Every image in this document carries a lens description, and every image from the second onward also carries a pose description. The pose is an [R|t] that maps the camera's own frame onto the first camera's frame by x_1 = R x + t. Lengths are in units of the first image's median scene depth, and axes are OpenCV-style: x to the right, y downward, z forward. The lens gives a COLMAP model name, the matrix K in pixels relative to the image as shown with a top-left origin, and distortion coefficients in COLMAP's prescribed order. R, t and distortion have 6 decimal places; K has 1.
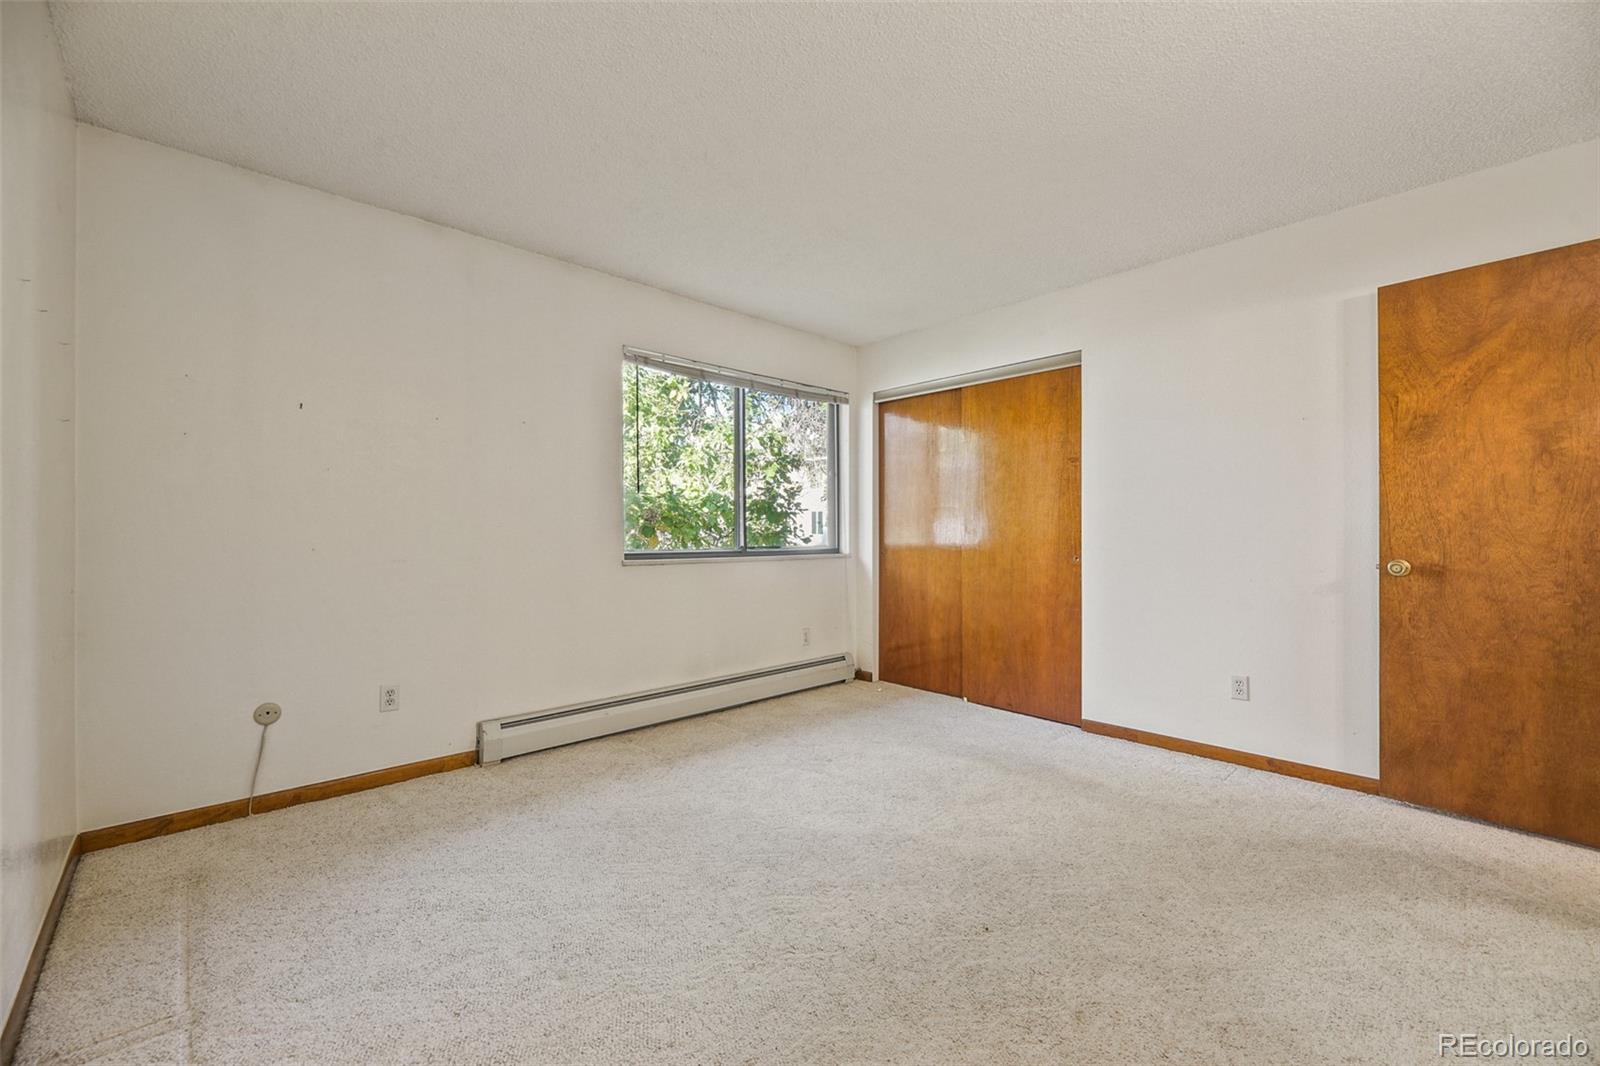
lens RADIAL K [[649.6, 0, 794.3], [0, 649.6, 530.1], [0, 0, 1]] dist [-0.000737, -0.001288]
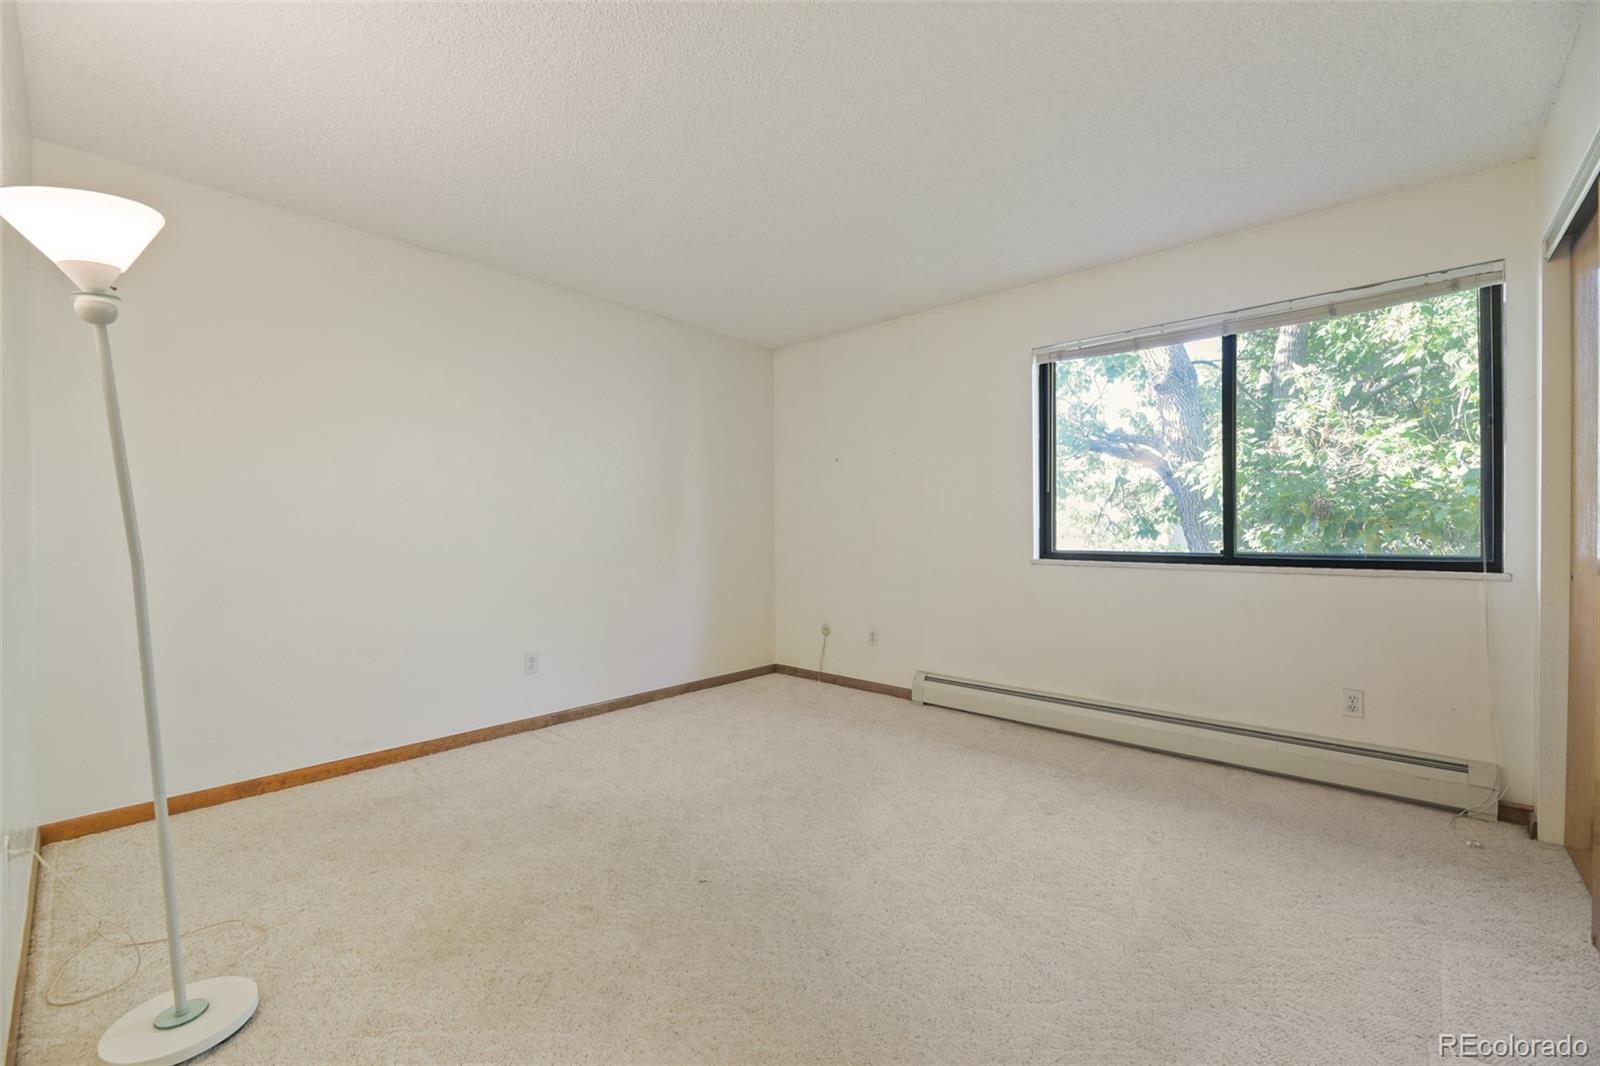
lens RADIAL K [[649.6, 0, 794.3], [0, 649.6, 535.0], [0, 0, 1]] dist [-0.000737, -0.001288]
pose [[0.079578, 0.003995, -0.996821, 0.777717], [0.004209, 0.999982, 0.004343, 0.003799], [0.996820, -0.004541, 0.079560, 0.582578]]
